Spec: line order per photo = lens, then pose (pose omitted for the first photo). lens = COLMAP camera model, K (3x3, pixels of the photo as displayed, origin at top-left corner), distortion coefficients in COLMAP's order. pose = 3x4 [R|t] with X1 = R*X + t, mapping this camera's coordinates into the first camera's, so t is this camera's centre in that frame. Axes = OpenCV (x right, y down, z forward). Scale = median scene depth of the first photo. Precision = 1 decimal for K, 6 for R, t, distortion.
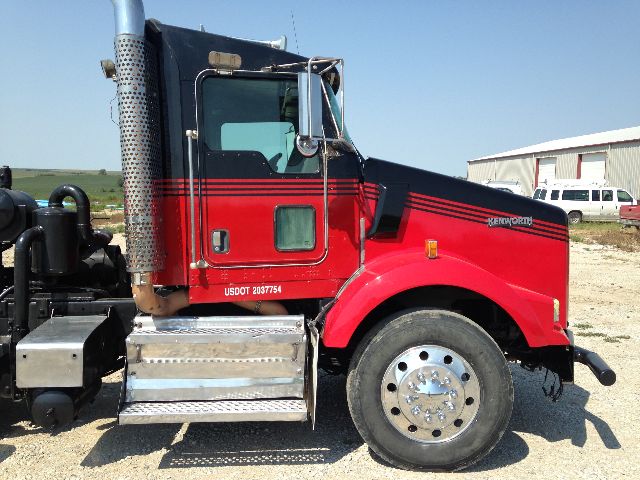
lens RADIAL K [[565.1, 0, 320.0], [0, 565.1, 240.0], [0, 0, 1]] dist [0.171313, -0.257455]
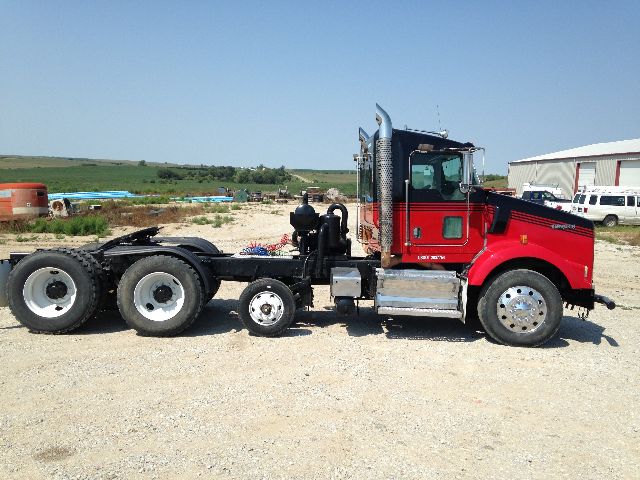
lens RADIAL K [[565.1, 0, 320.0], [0, 565.1, 240.0], [0, 0, 1]] dist [0.171313, -0.257455]
pose [[0.998137, 0.028459, -0.053977, -0.401343], [-0.027970, 0.999561, 0.009807, 0.017487], [0.054233, -0.008279, 0.998494, -1.036450]]
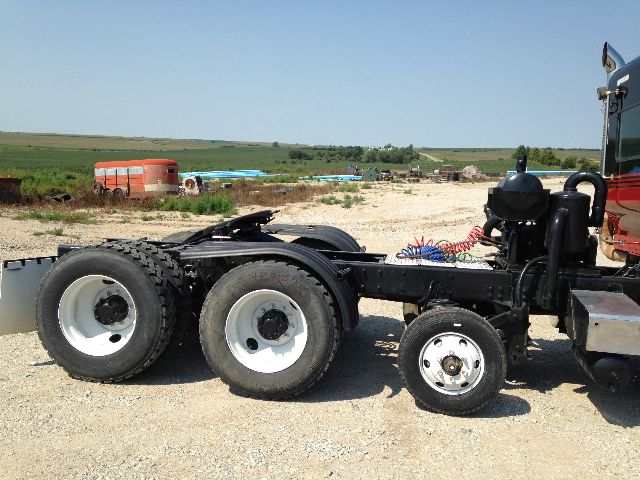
lens RADIAL K [[565.1, 0, 320.0], [0, 565.1, 240.0], [0, 0, 1]] dist [0.171313, -0.257455]
pose [[0.961559, 0.057636, -0.268482, -0.641835], [-0.045003, 0.997581, 0.052981, 0.000143], [0.270886, -0.038862, 0.961827, -0.205335]]
